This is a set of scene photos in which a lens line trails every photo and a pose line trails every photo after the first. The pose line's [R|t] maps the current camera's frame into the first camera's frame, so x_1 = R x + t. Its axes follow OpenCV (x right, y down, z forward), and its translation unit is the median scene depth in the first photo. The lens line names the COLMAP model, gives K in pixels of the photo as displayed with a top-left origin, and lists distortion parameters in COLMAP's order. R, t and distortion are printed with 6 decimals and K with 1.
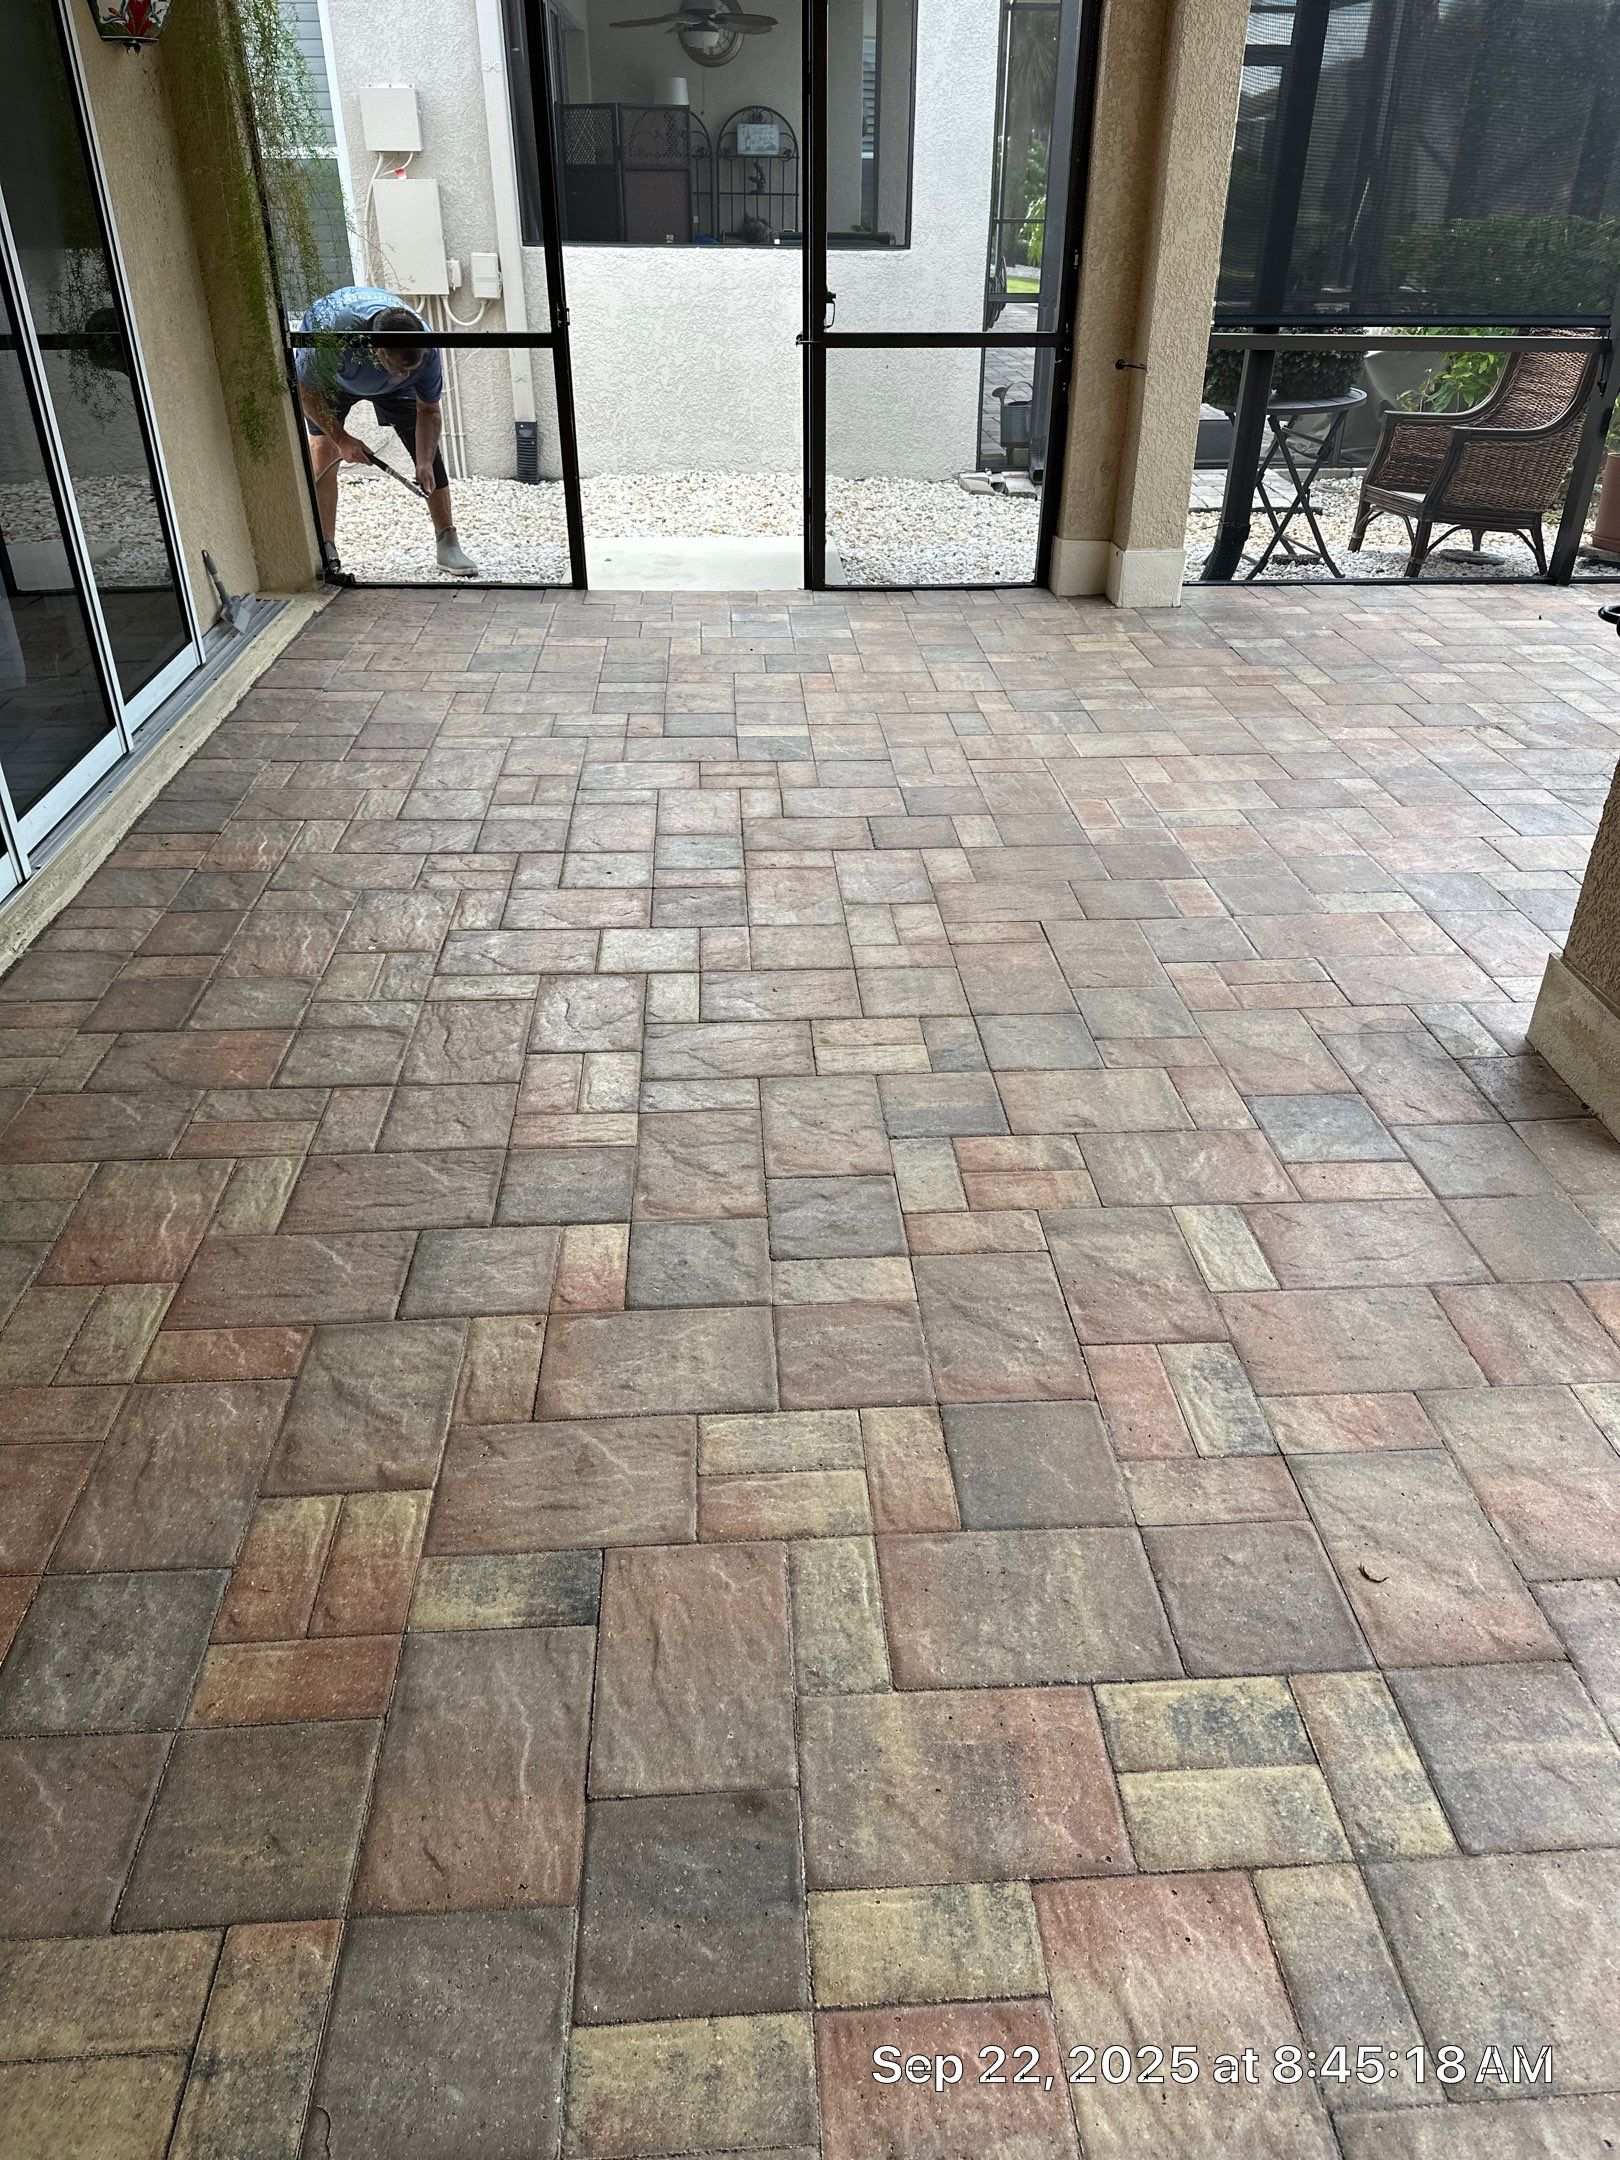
lens RADIAL K [[1510.1, 0, 823.9], [0, 1510.1, 1062.2], [0, 0, 1]] dist [0.047960, -0.050762]
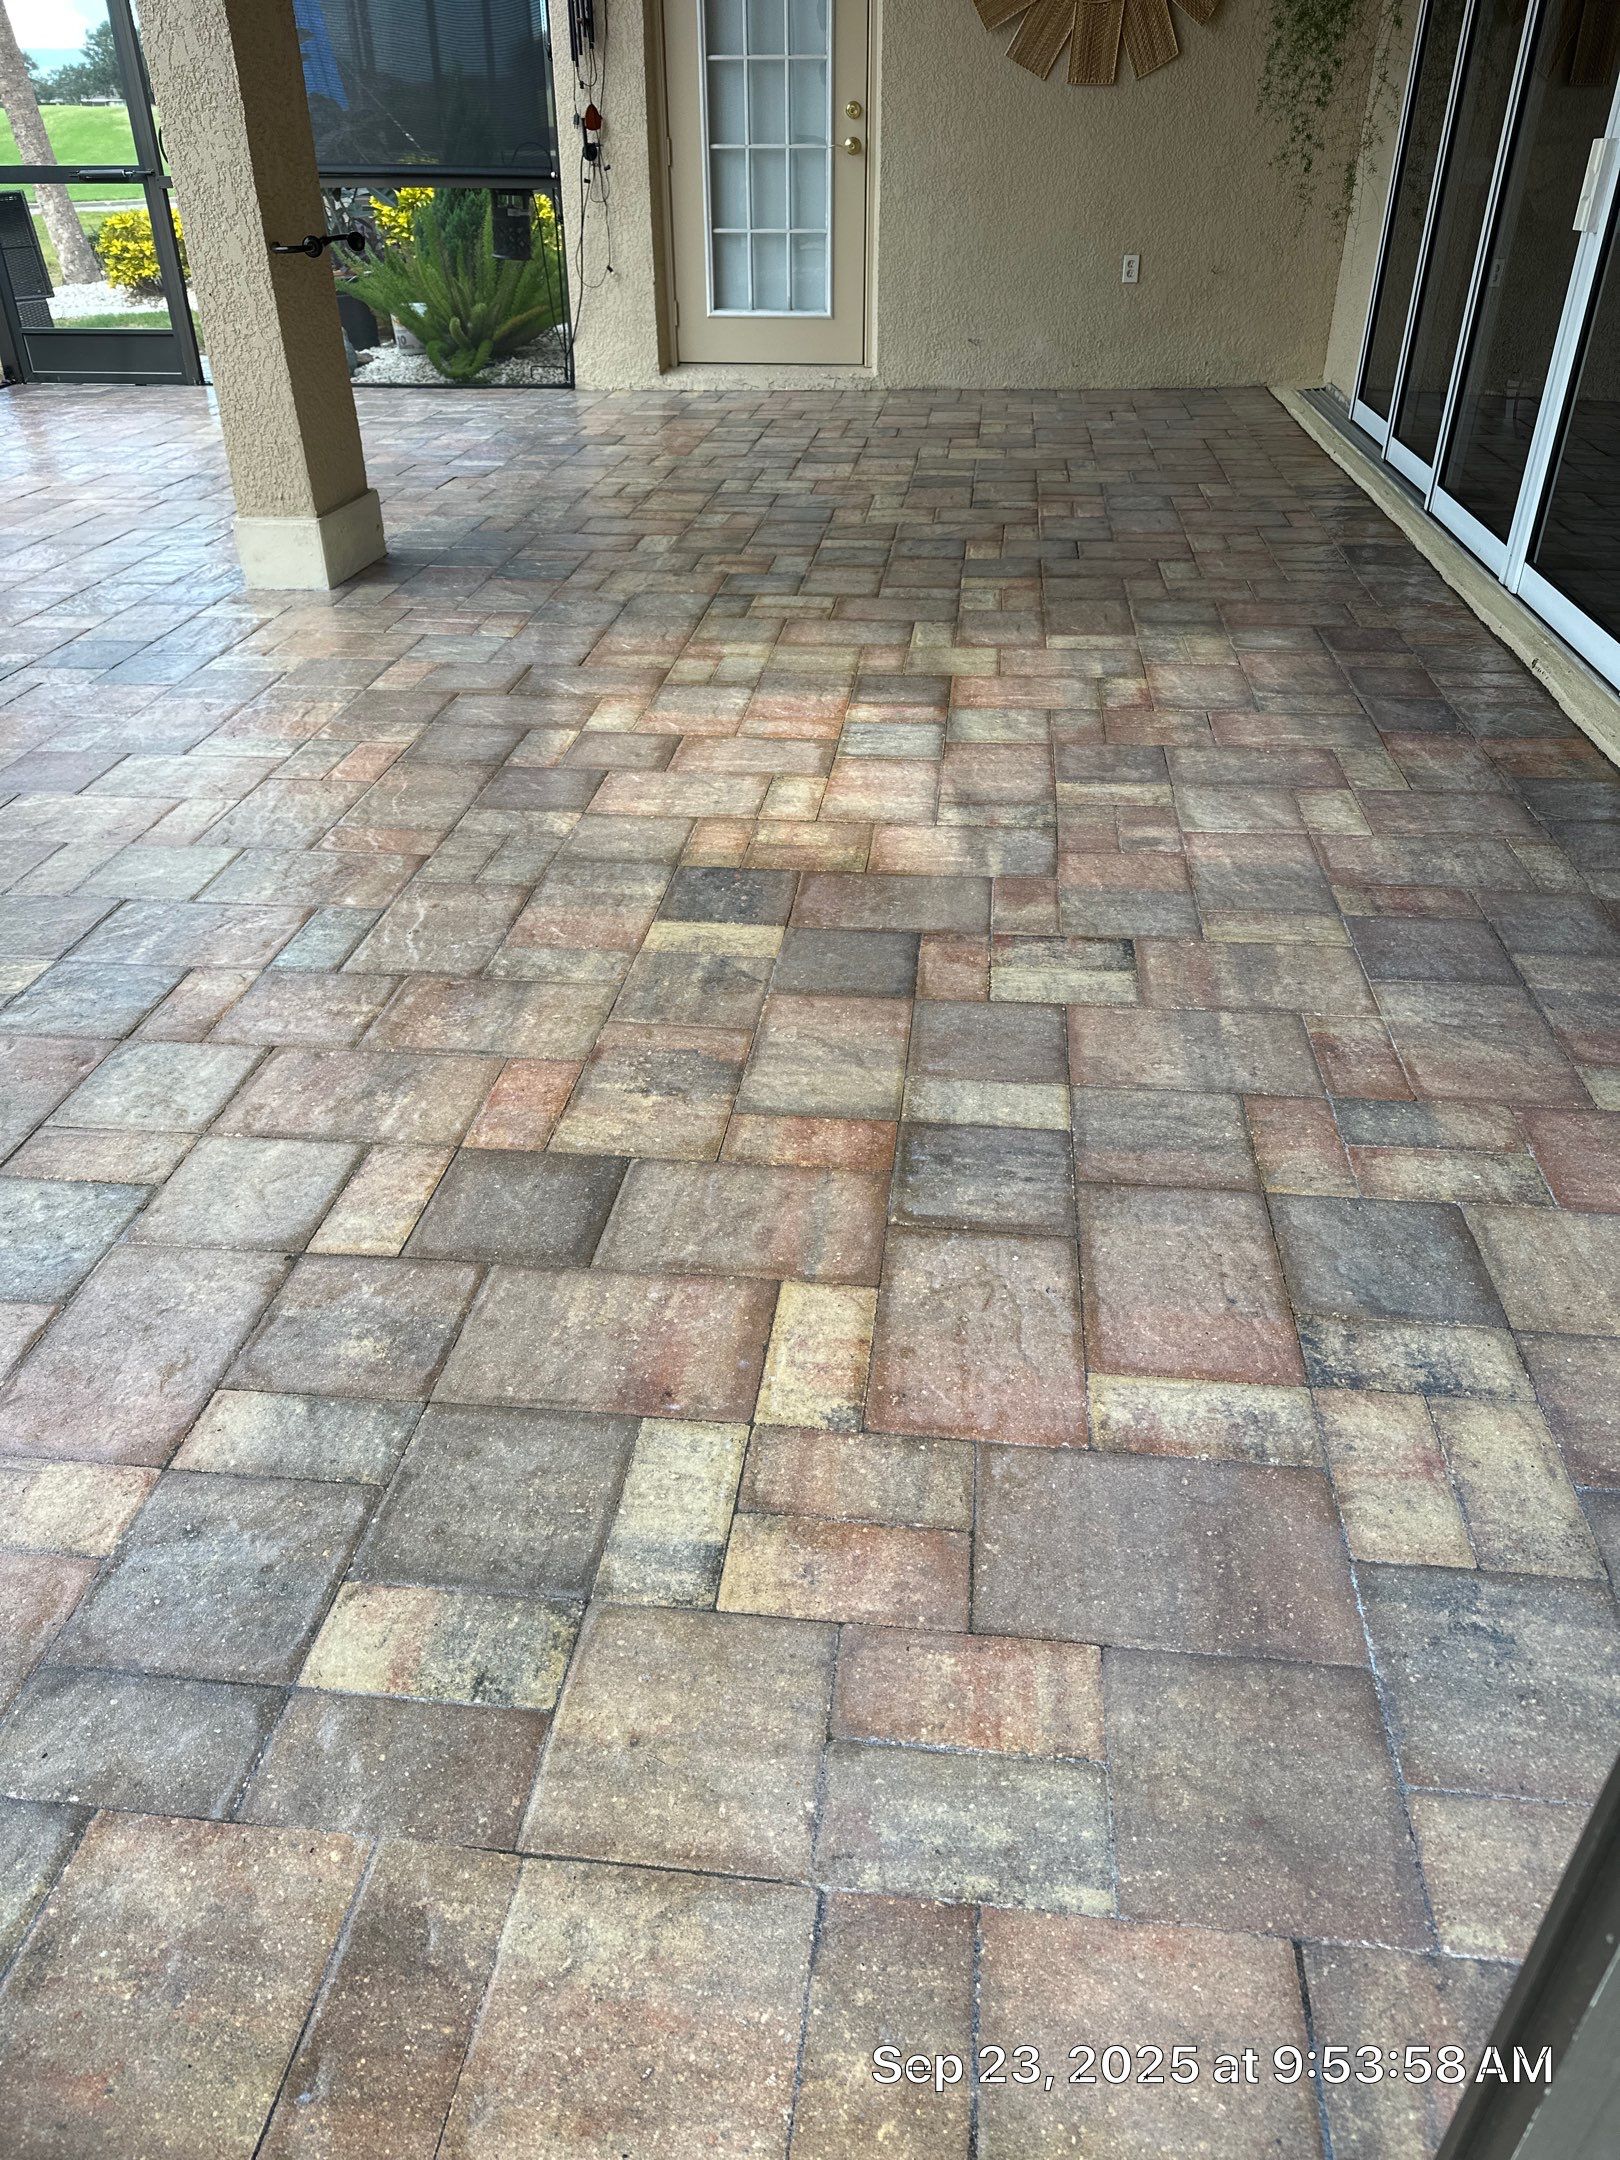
lens RADIAL K [[1510.1, 0, 806.3], [0, 1510.1, 1083.0], [0, 0, 1]] dist [0.047960, -0.050762]
pose [[-0.983009, -0.096892, 0.155904, -0.163215], [0.094700, 0.459884, 0.882915, -0.701988], [-0.157245, 0.882677, -0.442894, 1.362316]]
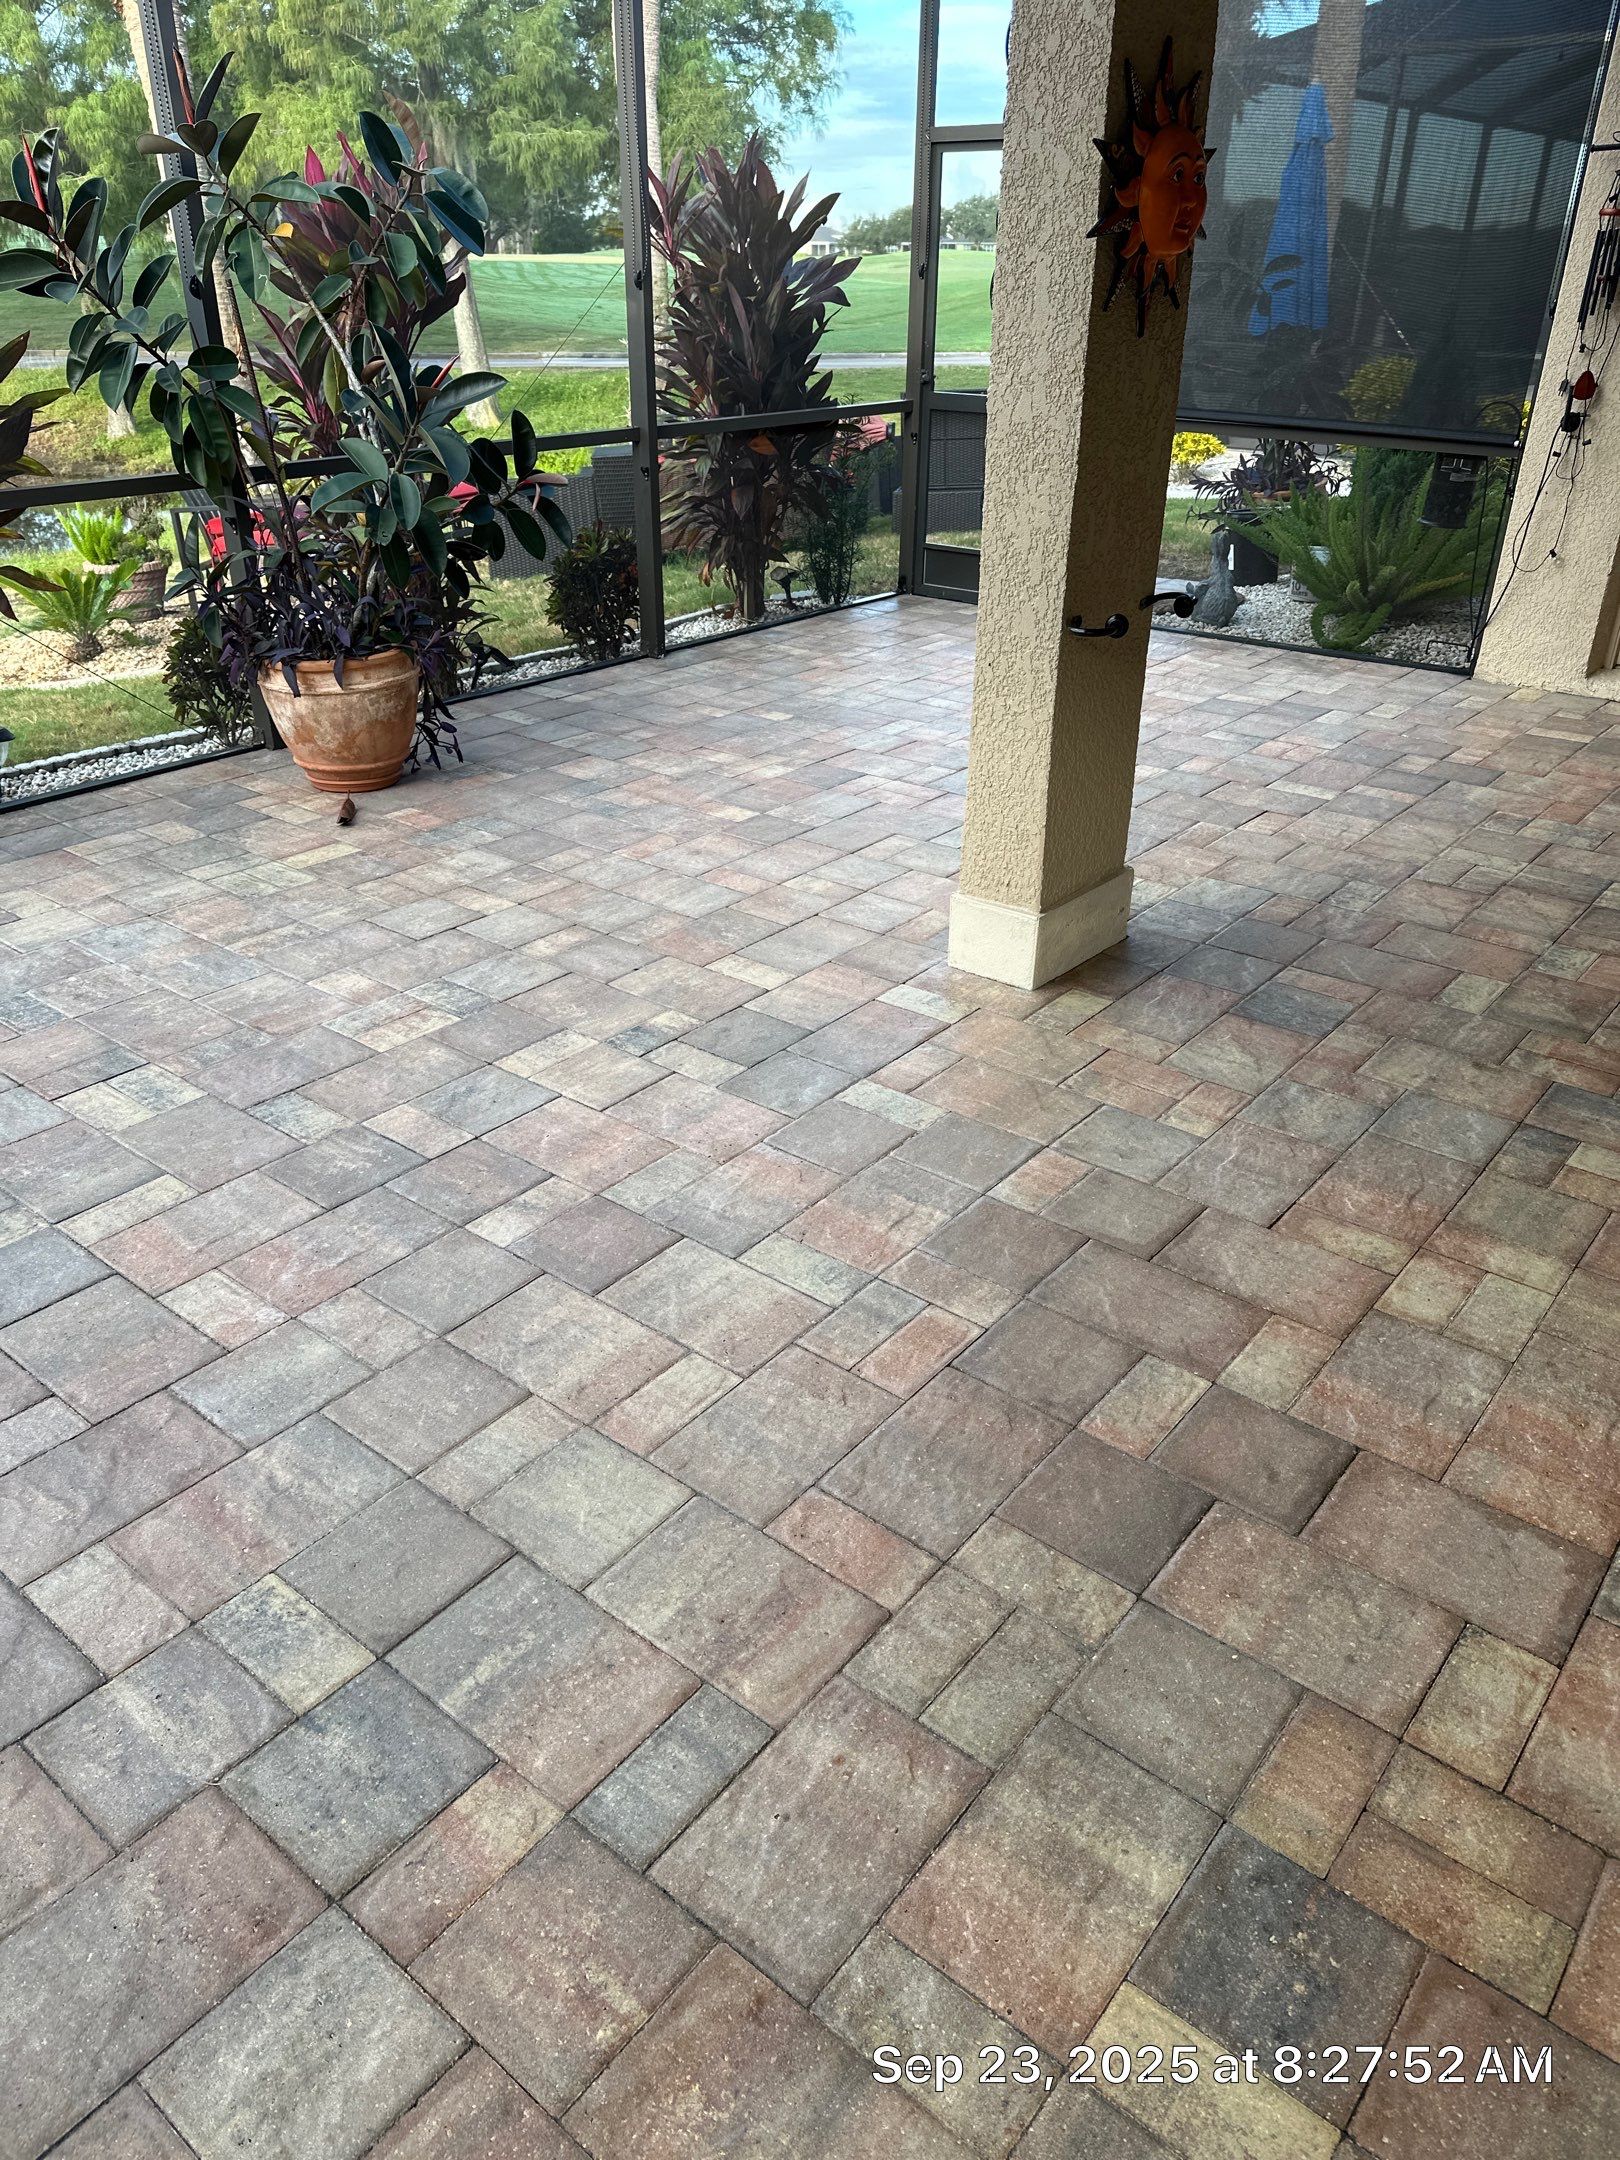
lens RADIAL K [[1510.1, 0, 805.9], [0, 1510.1, 1076.0], [0, 0, 1]] dist [0.047960, -0.050762]
pose [[-0.727273, -0.329560, 0.602050, -0.099899], [0.344455, 0.583455, 0.735480, -0.633602], [-0.593654, 0.742274, -0.310812, 1.061762]]
